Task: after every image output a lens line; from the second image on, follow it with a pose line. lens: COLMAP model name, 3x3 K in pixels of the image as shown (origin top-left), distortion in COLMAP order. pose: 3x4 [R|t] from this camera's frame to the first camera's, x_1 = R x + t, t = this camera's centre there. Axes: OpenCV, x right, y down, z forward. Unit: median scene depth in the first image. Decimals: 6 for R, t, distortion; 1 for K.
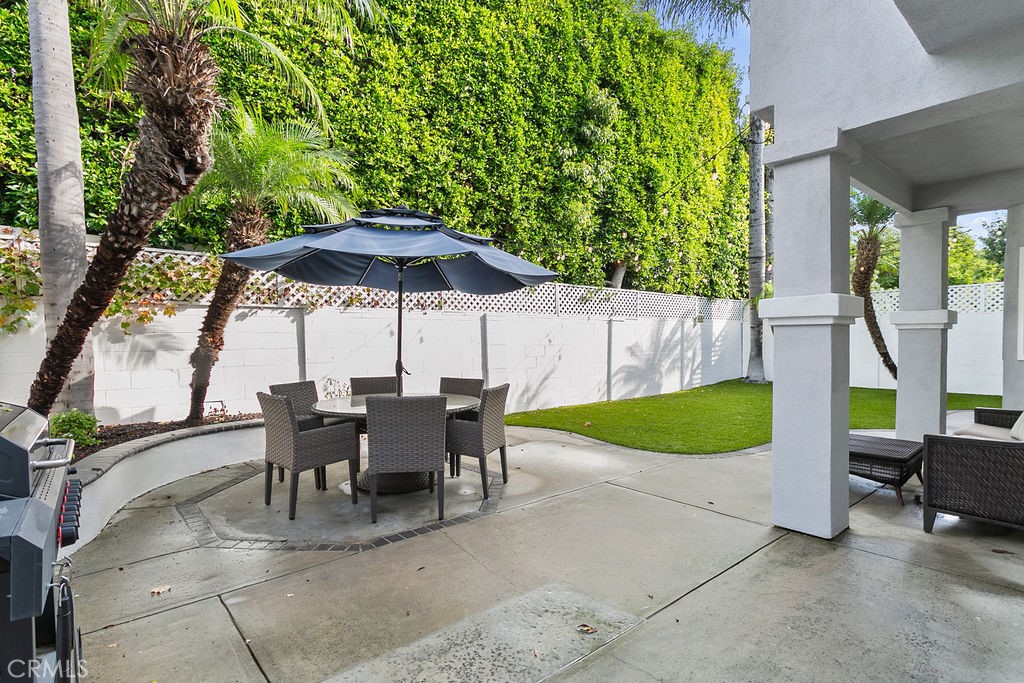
lens RADIAL K [[494.4, 0, 512.4], [0, 494.4, 345.2], [0, 0, 1]] dist [-0.003512, 0.001502]
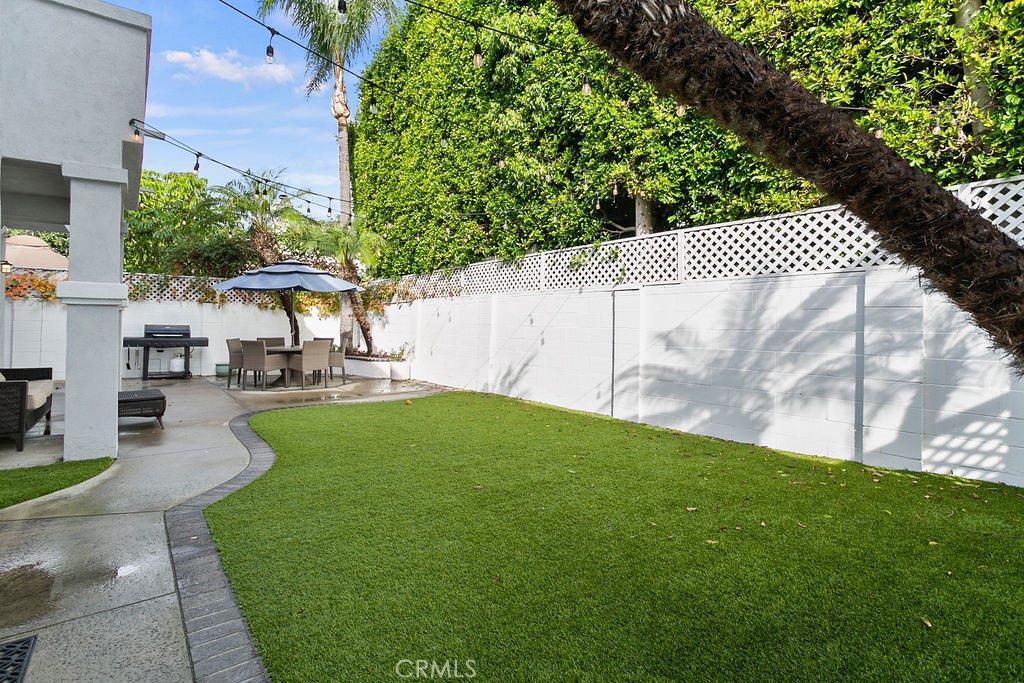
lens RADIAL K [[494.4, 0, 512.7], [0, 494.4, 323.4], [0, 0, 1]] dist [-0.003512, 0.001502]
pose [[-0.004749, -0.004560, -0.999978, 0.830743], [-0.032946, 0.999447, -0.004401, -0.000034], [0.999446, 0.032925, -0.004896, 0.861486]]
